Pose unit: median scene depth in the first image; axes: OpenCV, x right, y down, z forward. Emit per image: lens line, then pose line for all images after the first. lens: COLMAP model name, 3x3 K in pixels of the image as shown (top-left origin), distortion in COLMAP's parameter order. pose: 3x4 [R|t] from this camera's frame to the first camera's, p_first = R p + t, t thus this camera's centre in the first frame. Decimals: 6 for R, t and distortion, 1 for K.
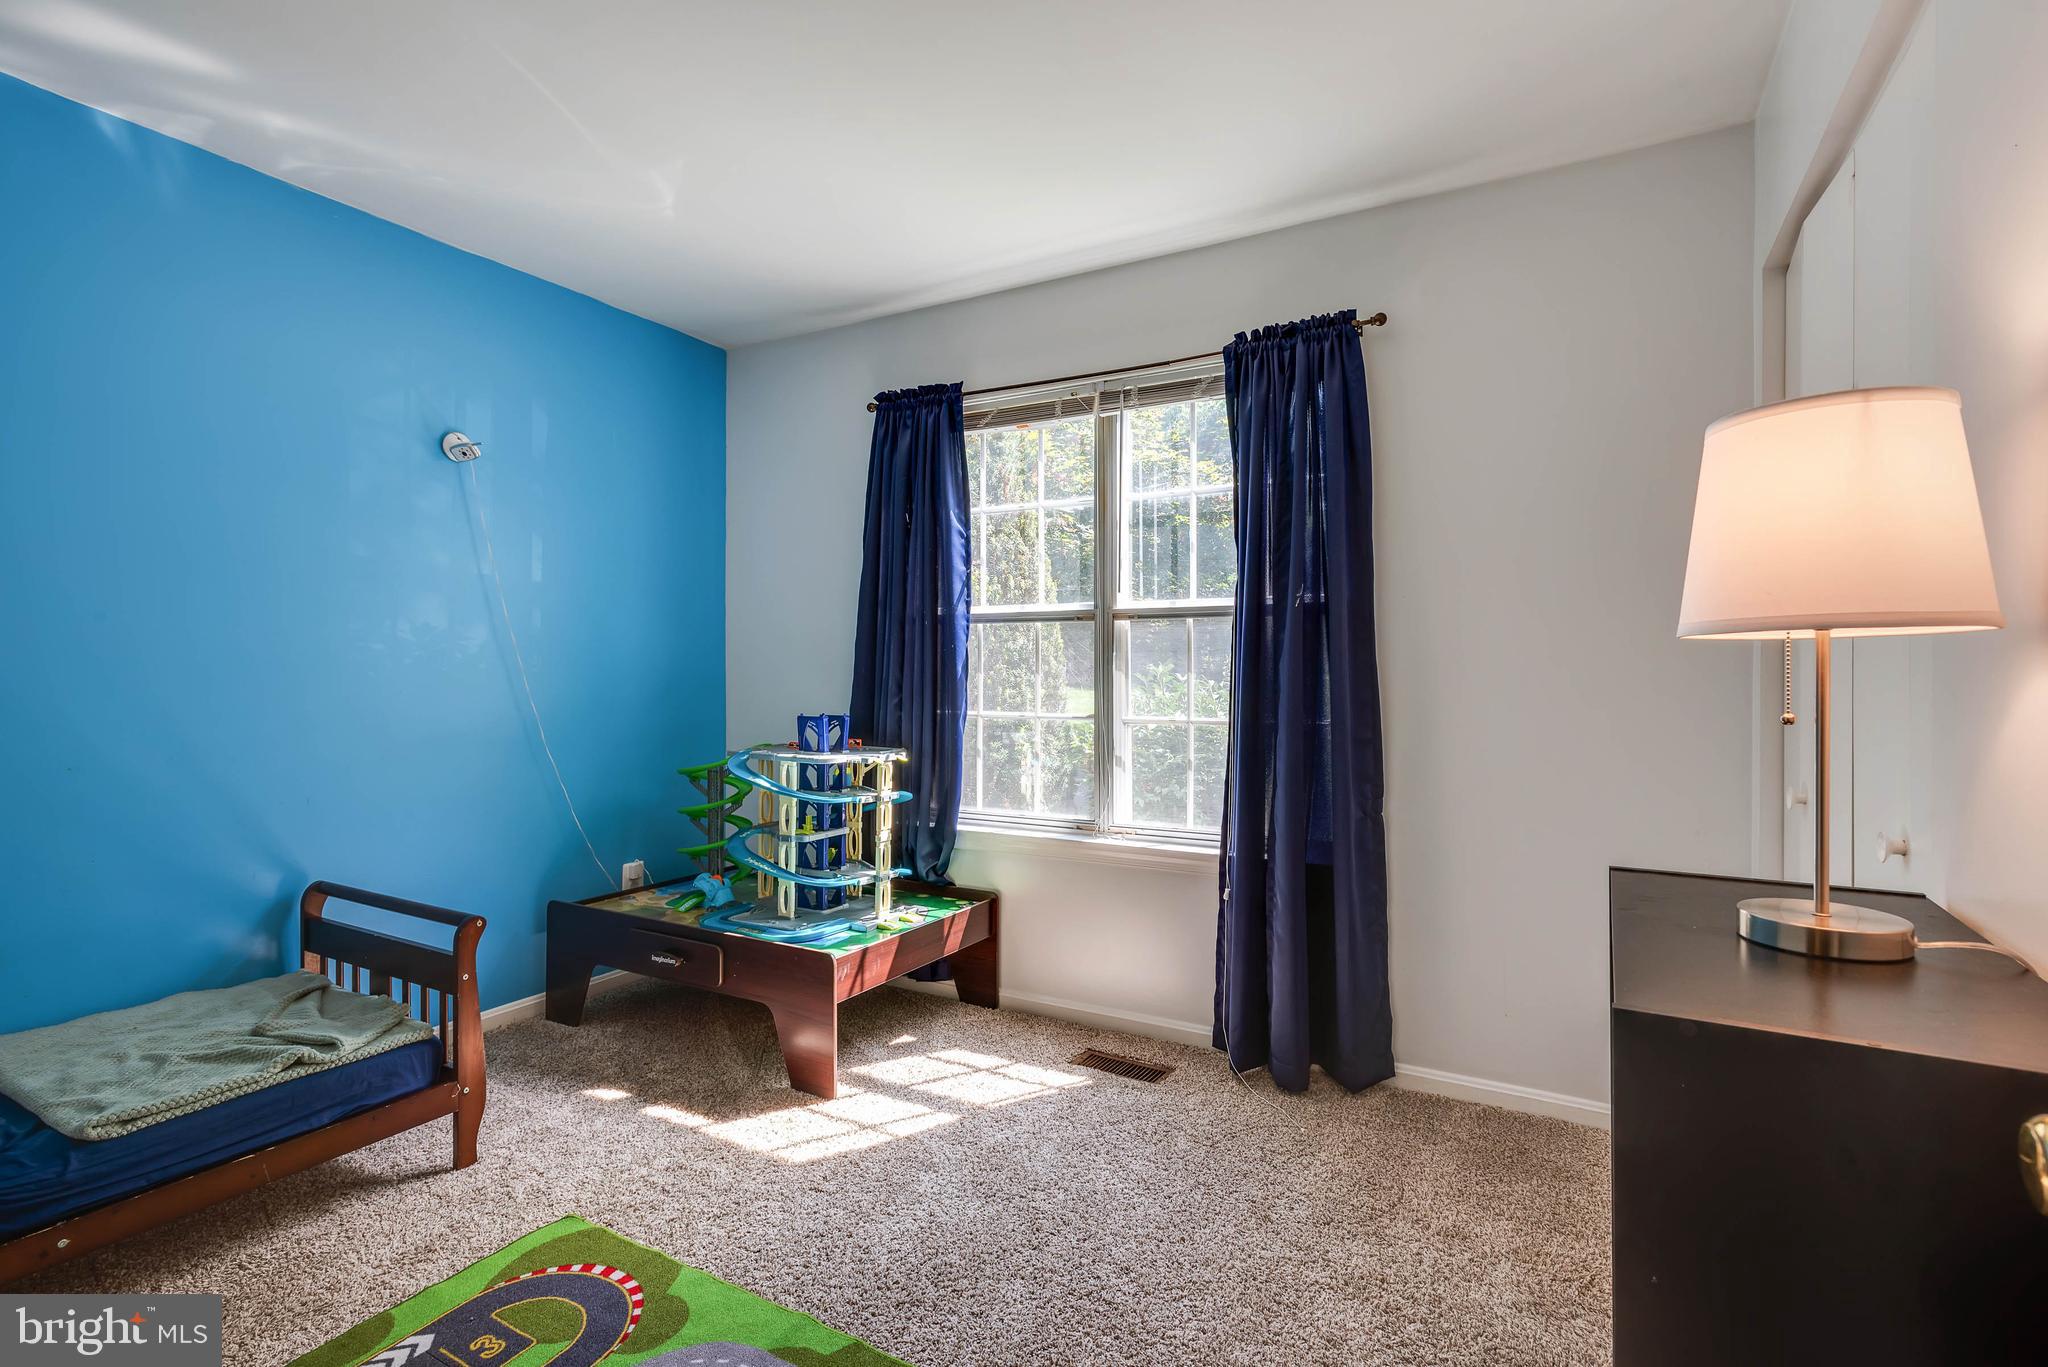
lens RADIAL K [[973.5, 0, 1029.8], [0, 973.5, 671.9], [0, 0, 1]] dist [0.011005, 0.000100]
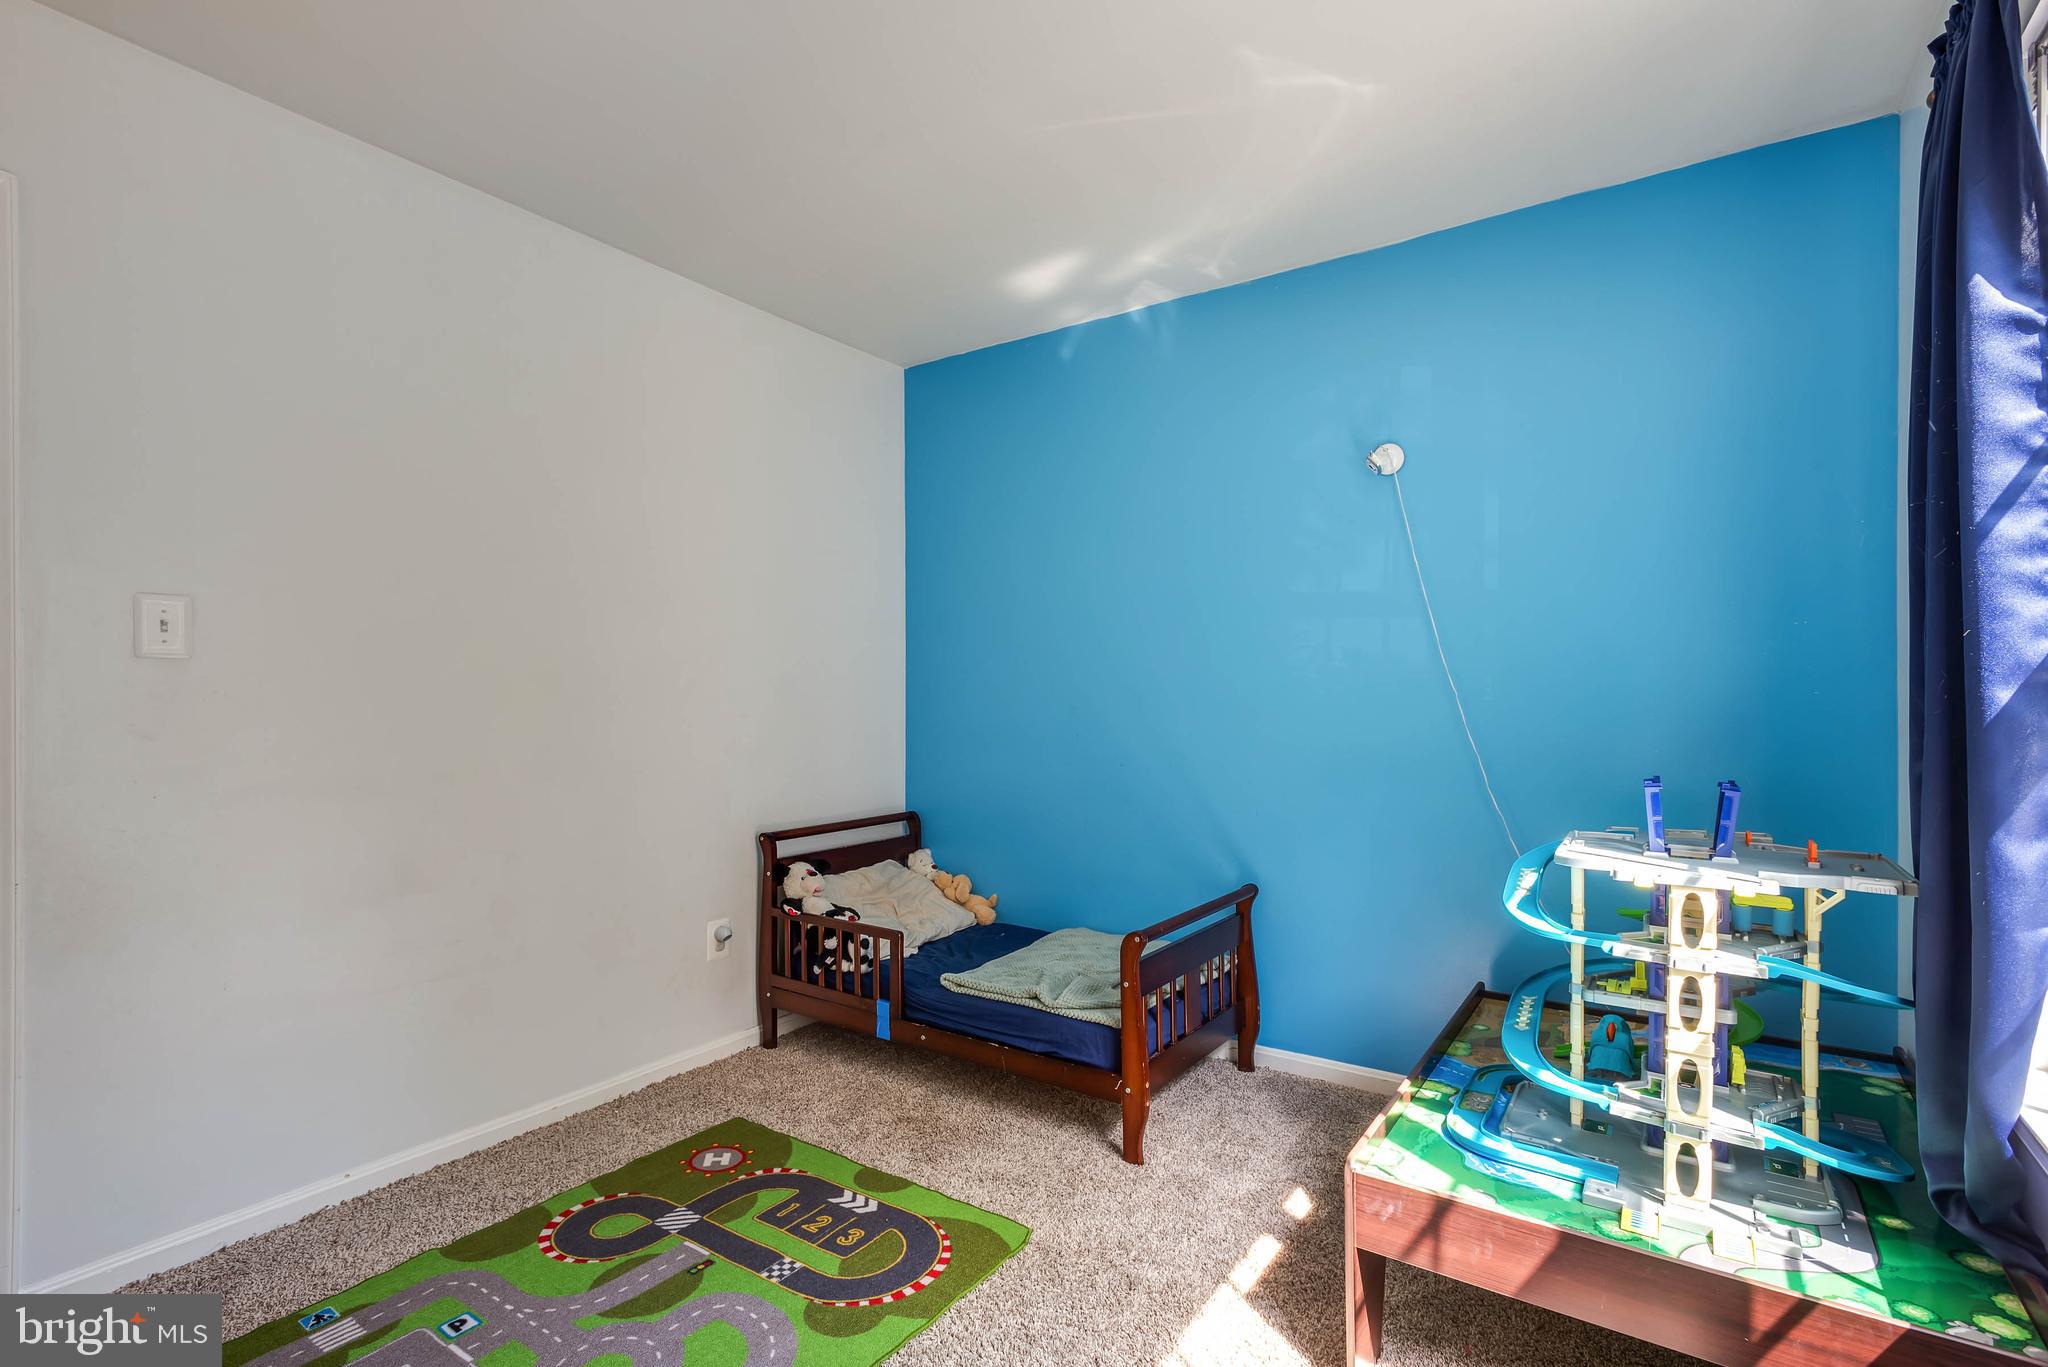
lens RADIAL K [[973.5, 0, 1030.9], [0, 973.5, 700.0], [0, 0, 1]] dist [0.011005, 0.000100]
pose [[-0.091694, 0.002085, -0.995785, 0.499829], [0.000411, 0.999998, 0.002056, -0.002518], [0.995787, -0.000220, -0.091695, 1.001961]]
